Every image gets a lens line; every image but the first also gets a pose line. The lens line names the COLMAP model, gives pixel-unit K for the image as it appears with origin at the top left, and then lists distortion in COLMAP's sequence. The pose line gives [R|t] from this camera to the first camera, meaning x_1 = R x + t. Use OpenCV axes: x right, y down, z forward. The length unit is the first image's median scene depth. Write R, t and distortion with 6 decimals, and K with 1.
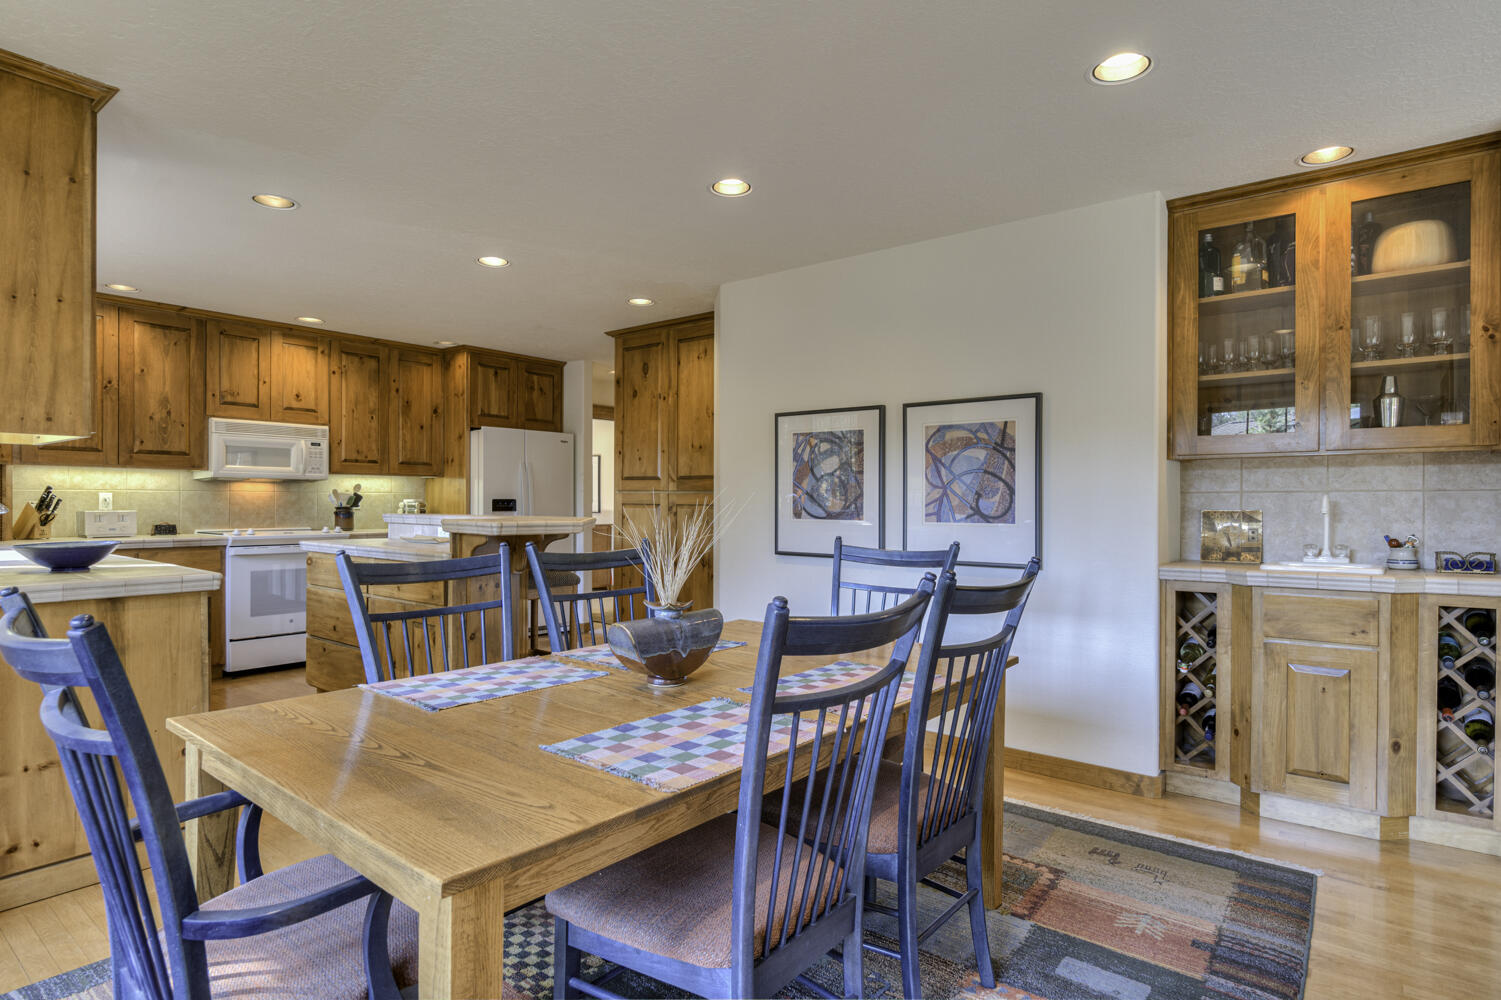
lens RADIAL K [[797.9, 0, 749.2], [0, 797.9, 502.7], [0, 0, 1]] dist [0.000721, 0.000182]
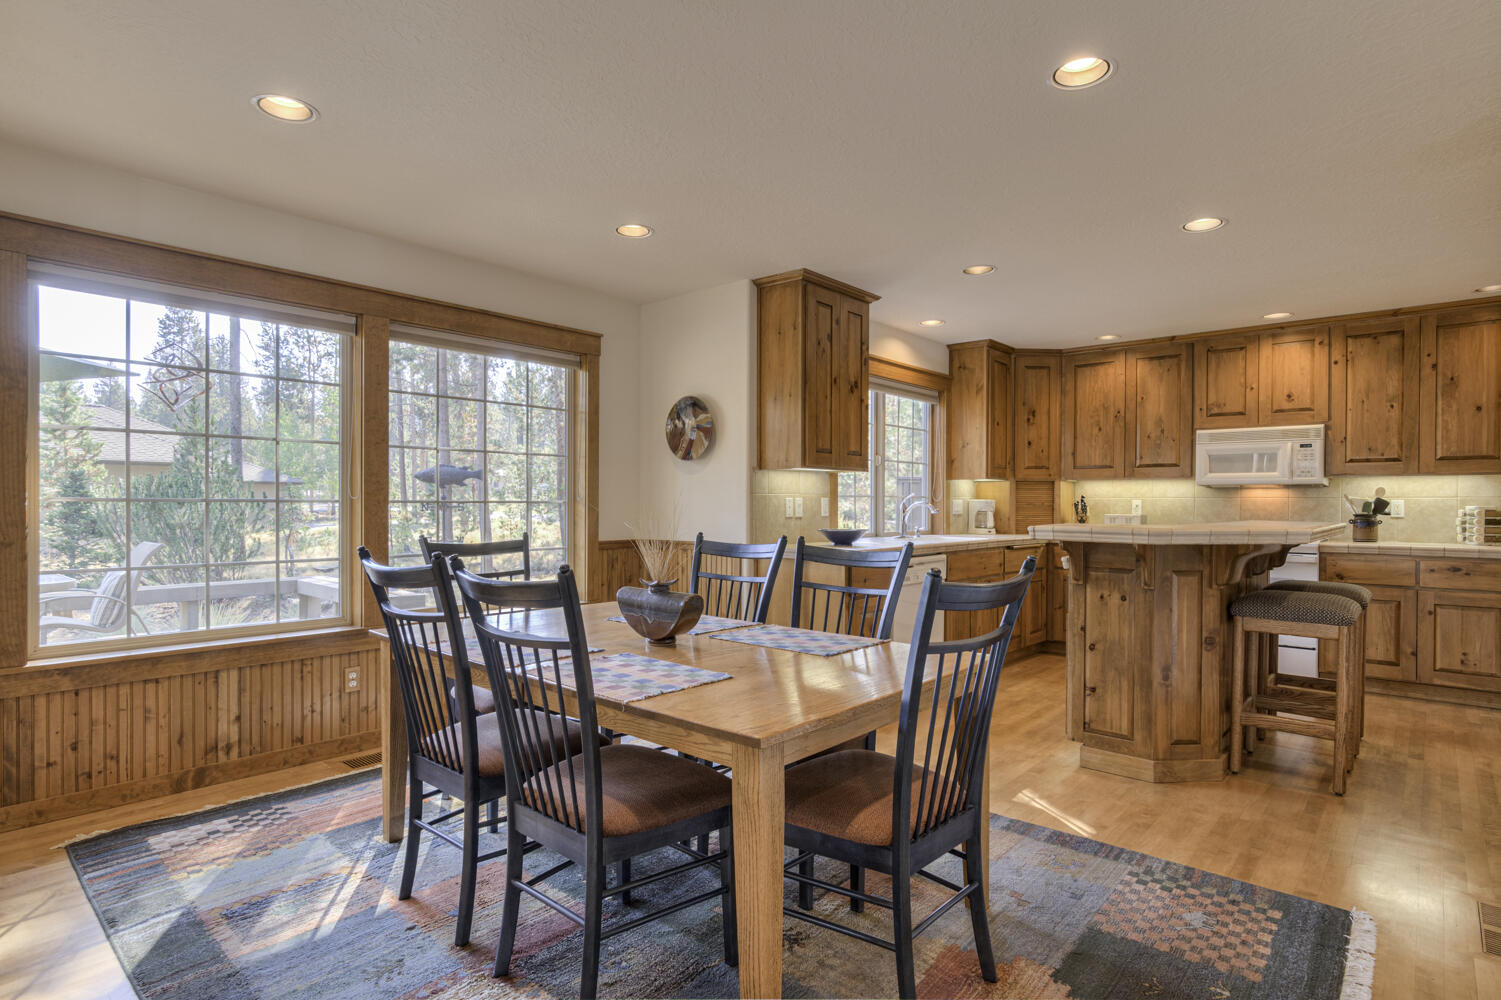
lens RADIAL K [[779.2, 0, 749.3], [0, 779.2, 504.0], [0, 0, 1]] dist [-0.001795, -0.000479]
pose [[-0.038071, -0.003902, -0.999267, 0.389844], [-0.006832, 0.999970, -0.003645, 0.001999], [0.999252, 0.006688, -0.038097, 0.405281]]
